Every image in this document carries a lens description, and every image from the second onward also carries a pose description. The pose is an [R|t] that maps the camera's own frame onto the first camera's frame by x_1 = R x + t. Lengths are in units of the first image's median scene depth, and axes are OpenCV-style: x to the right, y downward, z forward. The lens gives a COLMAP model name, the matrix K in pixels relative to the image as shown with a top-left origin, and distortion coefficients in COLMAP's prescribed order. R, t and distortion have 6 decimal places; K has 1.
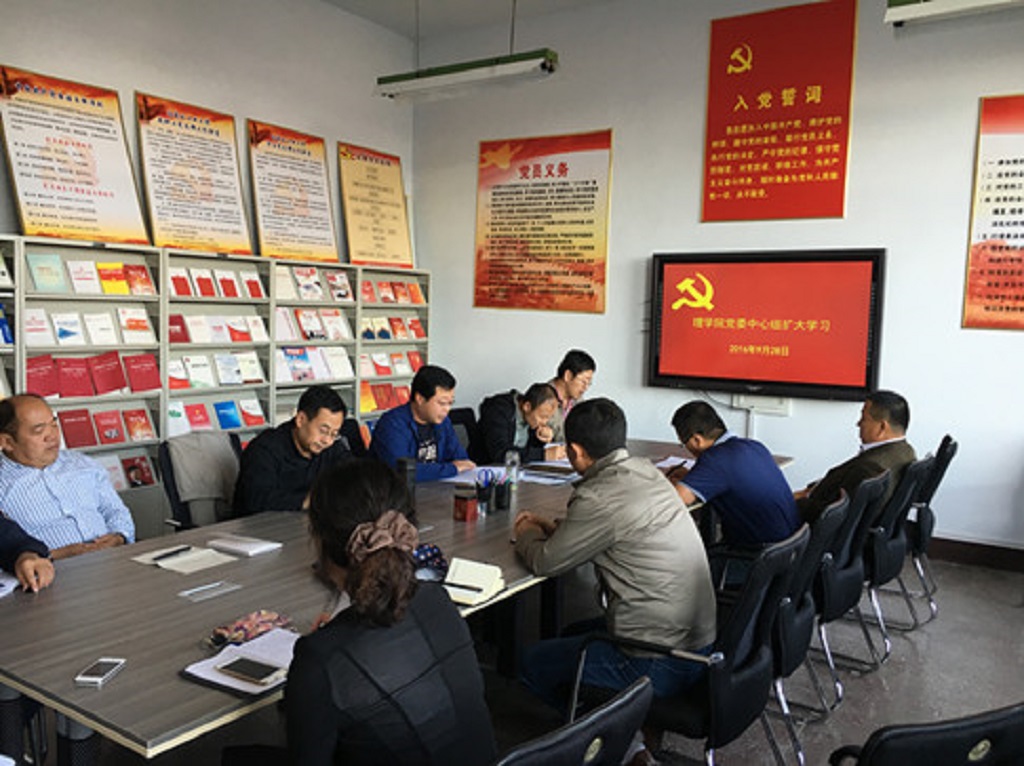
lens RADIAL K [[884.6, 0, 521.6], [0, 884.6, 376.4], [0, 0, 1]] dist [0.080694, -0.102572]
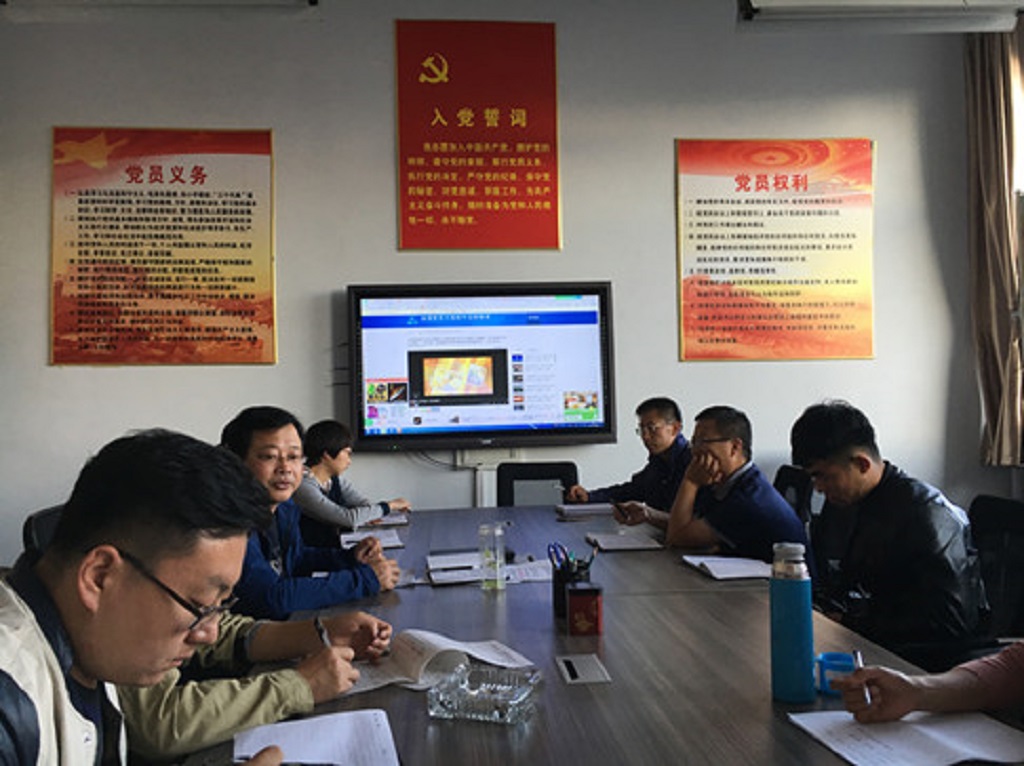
lens RADIAL K [[884.6, 0, 512.4], [0, 884.6, 386.3], [0, 0, 1]] dist [0.080694, -0.102572]
pose [[0.777540, -0.023446, 0.628396, -0.252677], [0.098686, 0.991472, -0.085116, 0.036256], [-0.621041, 0.128195, 0.773223, 0.314593]]
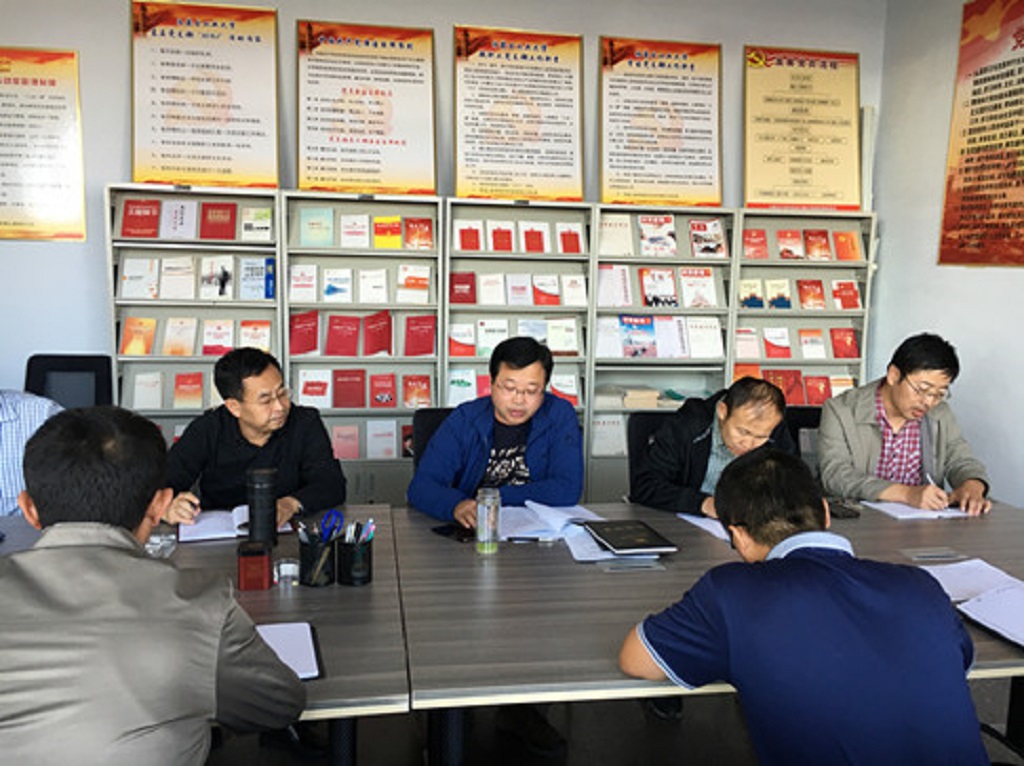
lens RADIAL K [[884.6, 0, 517.5], [0, 884.6, 384.4], [0, 0, 1]] dist [0.080694, -0.102572]
pose [[0.682599, 0.087365, -0.725552, 0.270901], [-0.060401, 0.996176, 0.063127, -0.014922], [0.728292, 0.000734, 0.685266, 0.383317]]
